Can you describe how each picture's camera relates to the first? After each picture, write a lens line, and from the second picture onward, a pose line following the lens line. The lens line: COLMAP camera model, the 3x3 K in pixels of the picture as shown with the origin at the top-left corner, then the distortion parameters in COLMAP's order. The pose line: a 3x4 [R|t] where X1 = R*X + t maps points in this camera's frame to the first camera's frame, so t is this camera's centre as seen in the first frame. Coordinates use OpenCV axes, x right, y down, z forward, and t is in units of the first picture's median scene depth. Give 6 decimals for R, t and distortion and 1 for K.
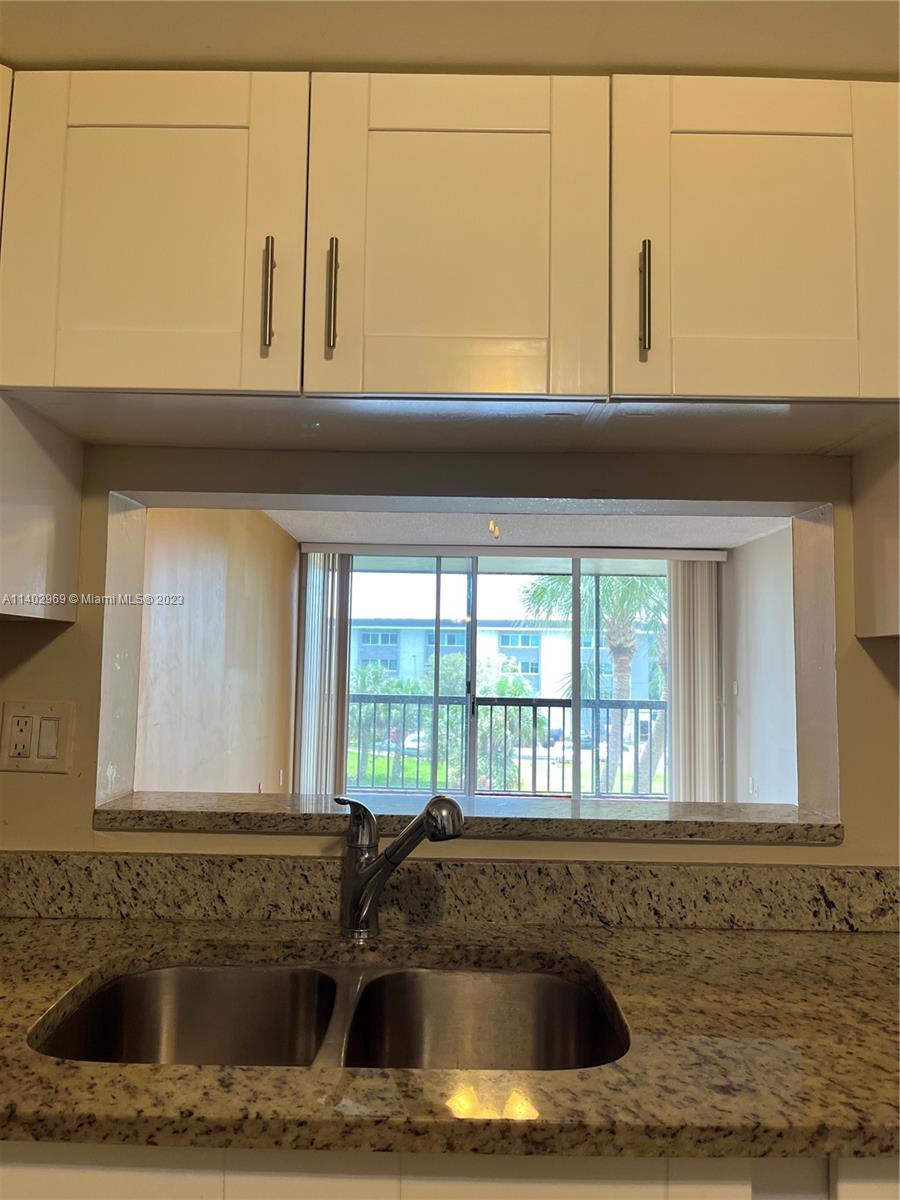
lens RADIAL K [[909.9, 0, 439.3], [0, 909.9, 591.9], [0, 0, 1]] dist [0.041416, -0.069992]
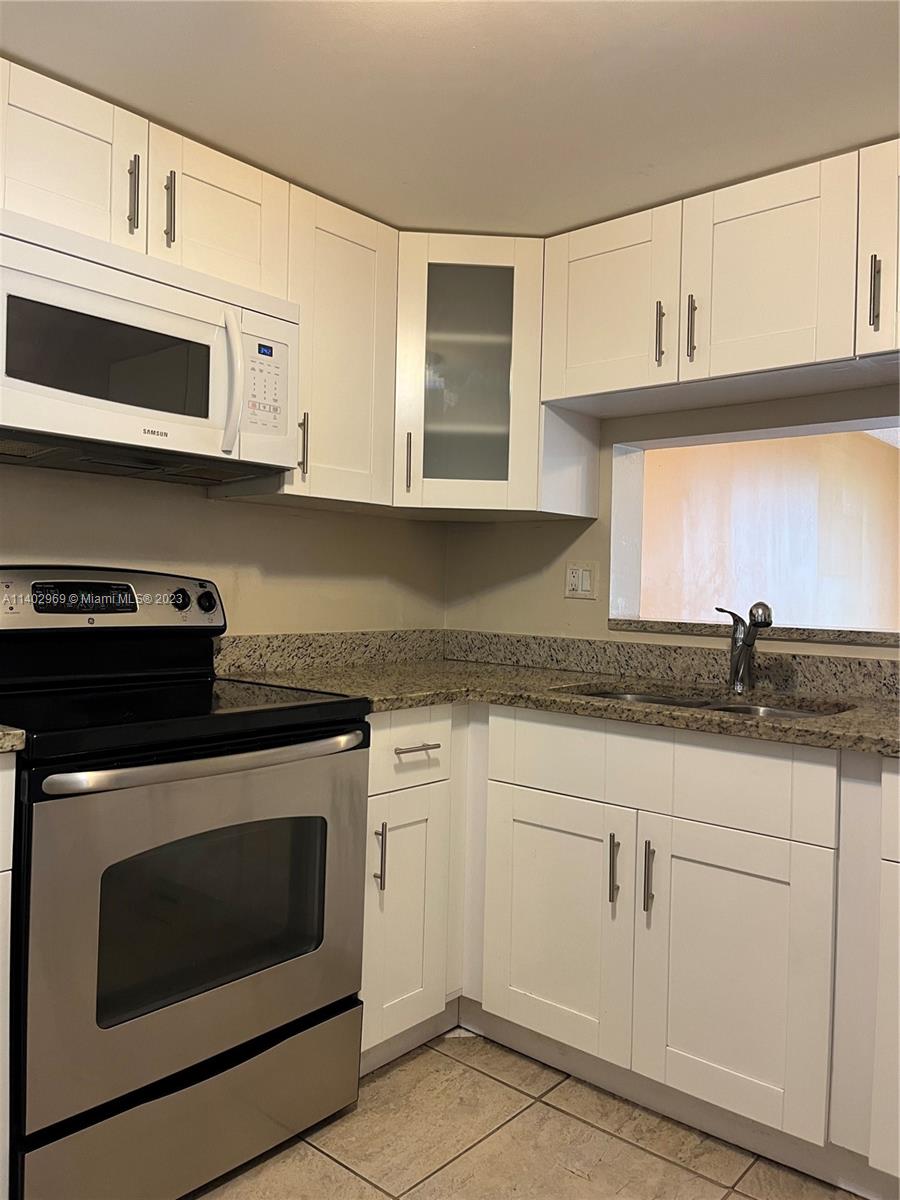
lens RADIAL K [[909.9, 0, 449.2], [0, 909.9, 596.3], [0, 0, 1]] dist [0.041416, -0.069992]
pose [[0.758309, 0.005805, -0.651870, 0.593881], [0.044485, 0.997169, 0.060629, 0.067406], [0.650376, -0.074973, 0.755903, -0.616065]]
